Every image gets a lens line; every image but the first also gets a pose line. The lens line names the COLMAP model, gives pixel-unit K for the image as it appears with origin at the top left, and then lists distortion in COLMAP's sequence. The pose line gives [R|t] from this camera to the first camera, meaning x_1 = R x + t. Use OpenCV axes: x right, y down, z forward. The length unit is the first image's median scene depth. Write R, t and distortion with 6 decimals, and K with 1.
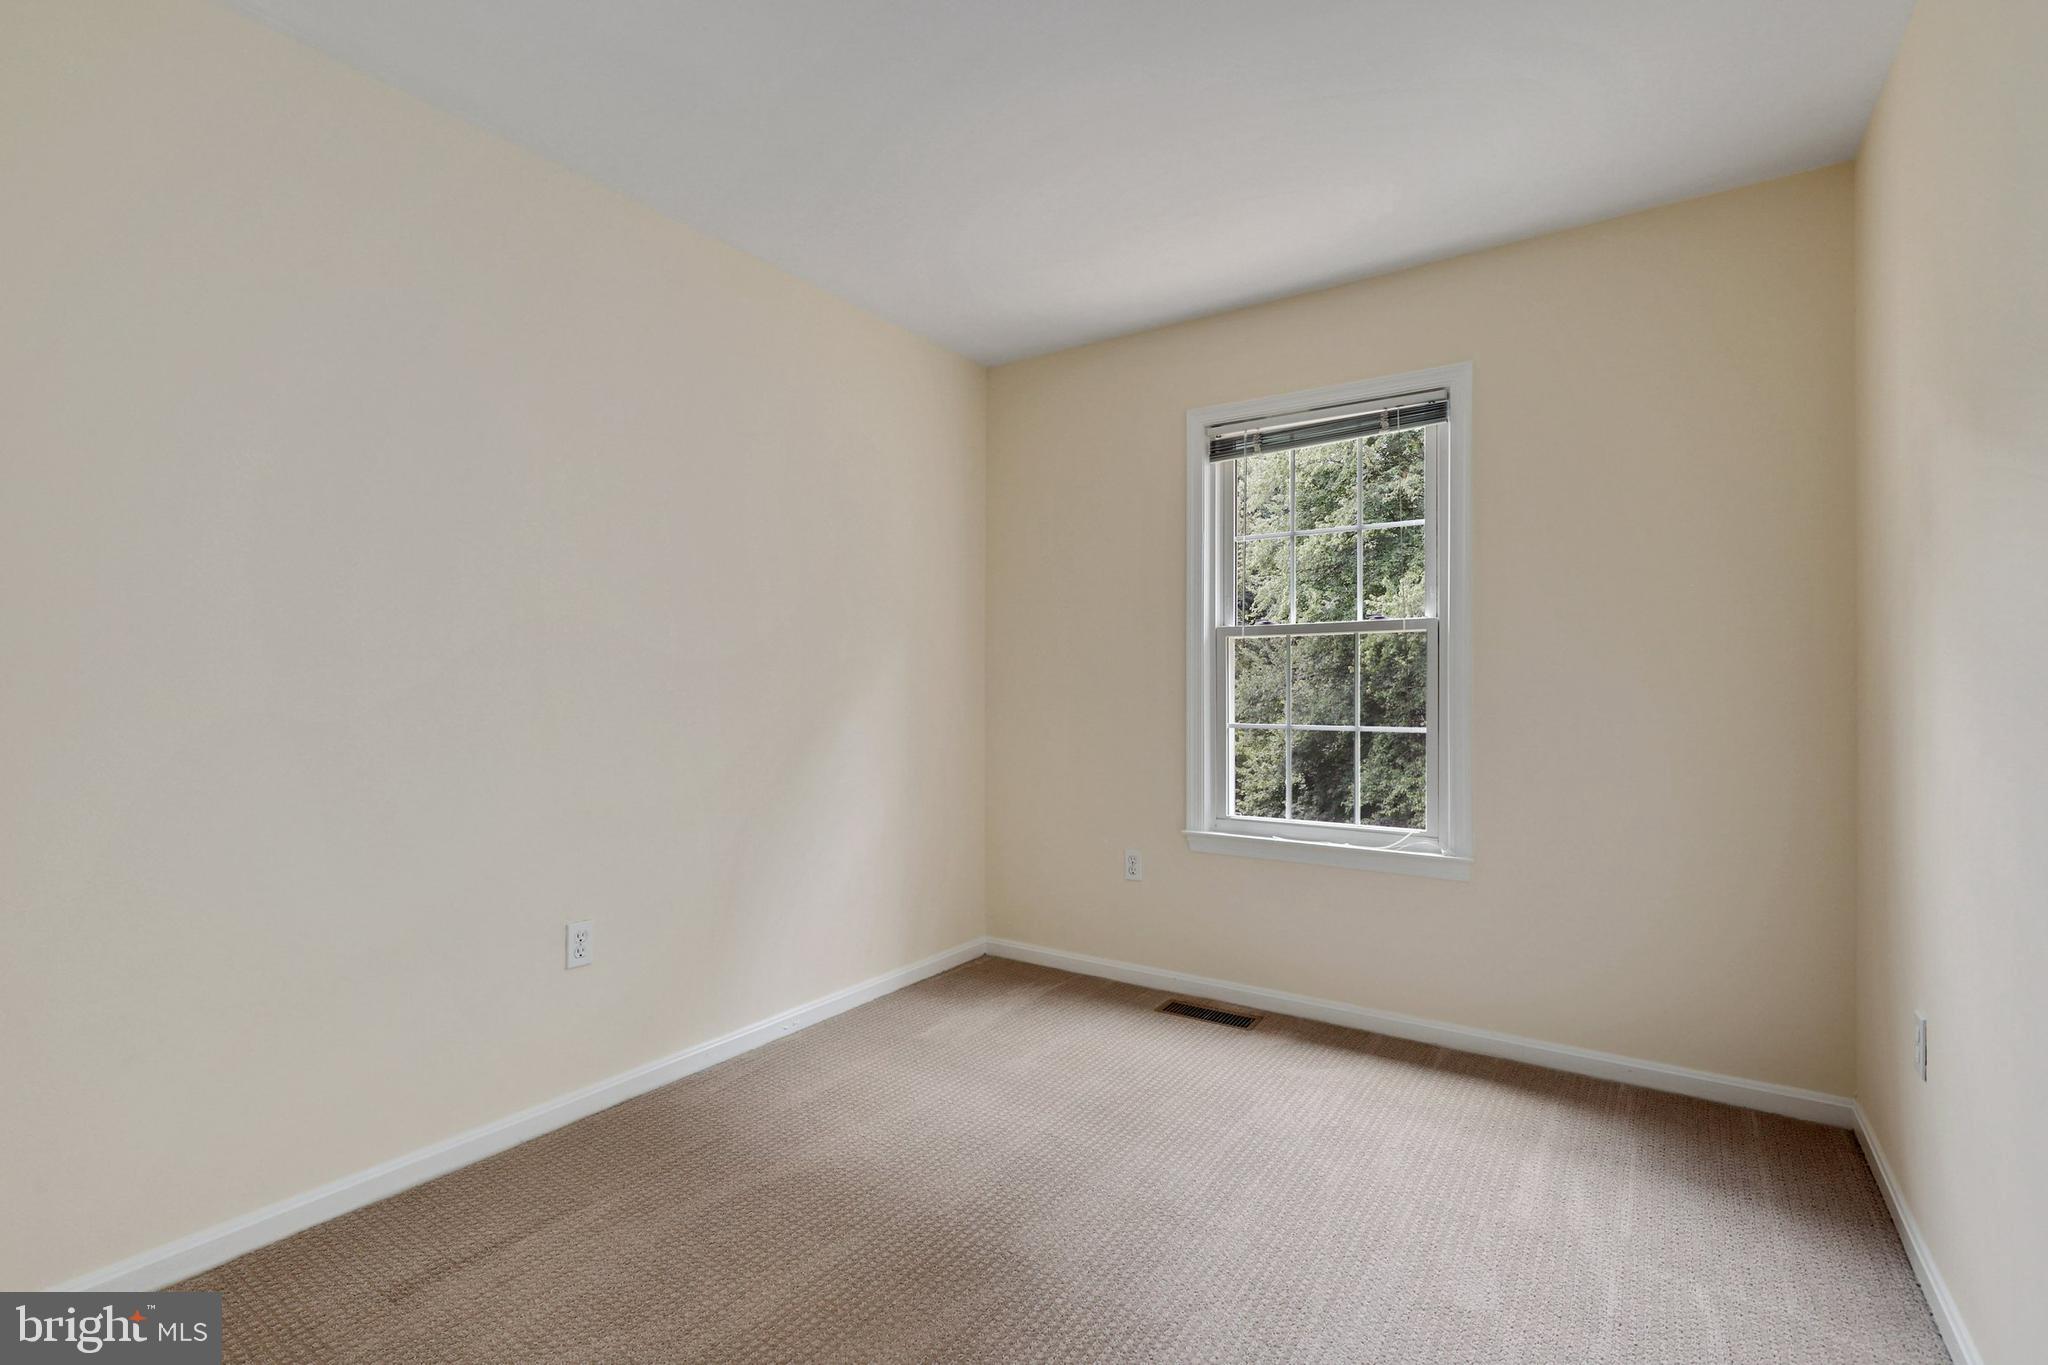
lens RADIAL K [[942.3, 0, 1020.8], [0, 942.3, 688.8], [0, 0, 1]] dist [-0.000955, 0.000049]
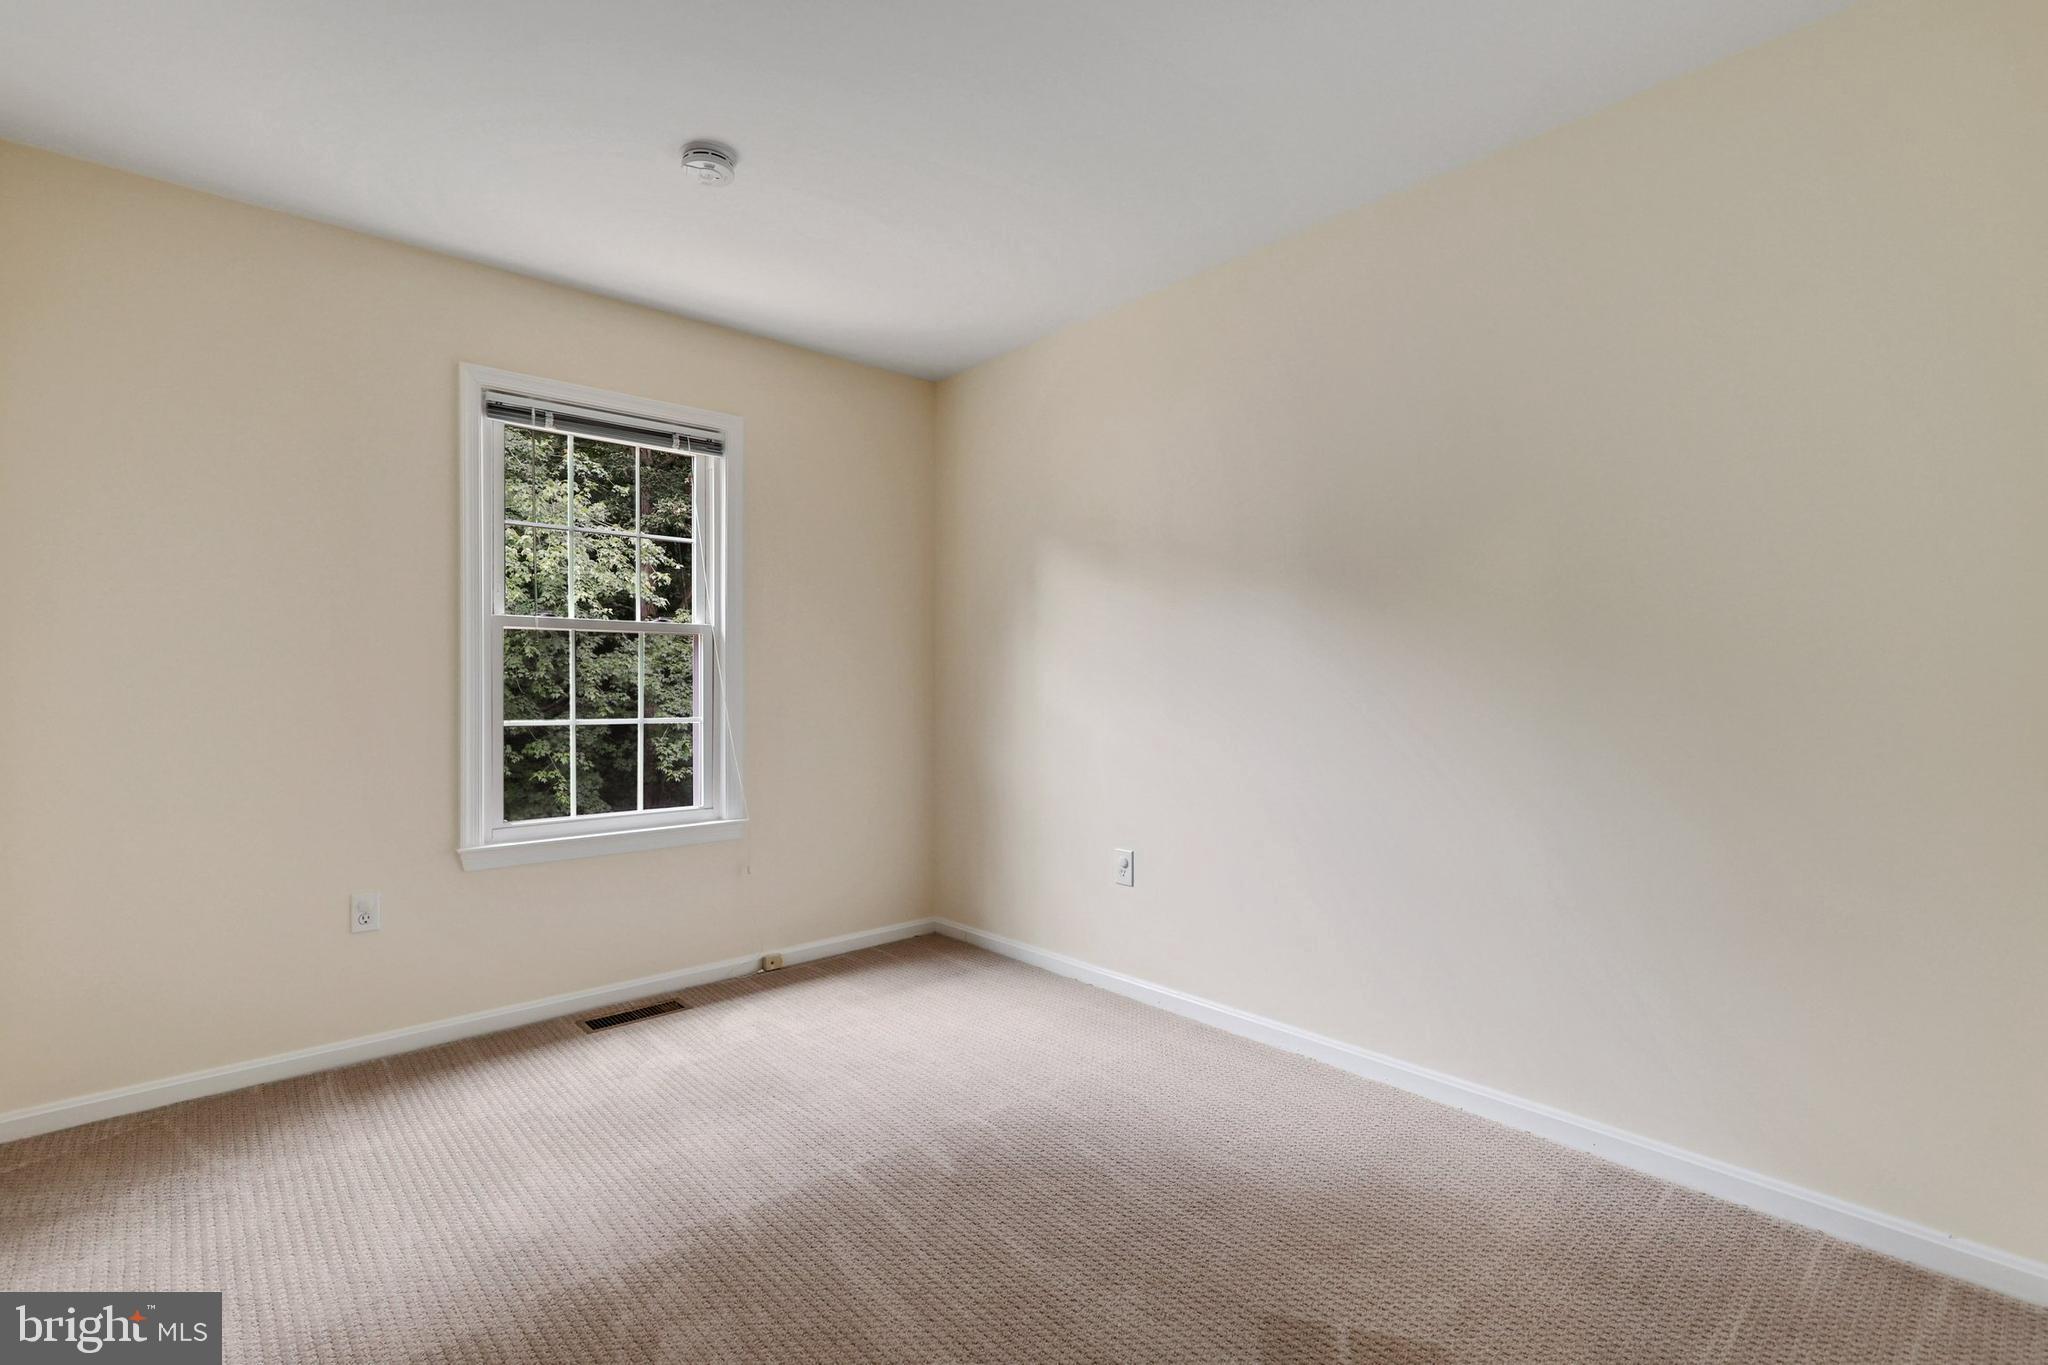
lens RADIAL K [[942.3, 0, 1020.8], [0, 942.3, 688.8], [0, 0, 1]] dist [-0.000955, 0.000049]
pose [[0.258365, -0.024391, 0.965739, -0.559783], [-0.005200, 0.999632, 0.026638, -0.025179], [-0.966033, -0.011904, 0.258143, 0.300441]]
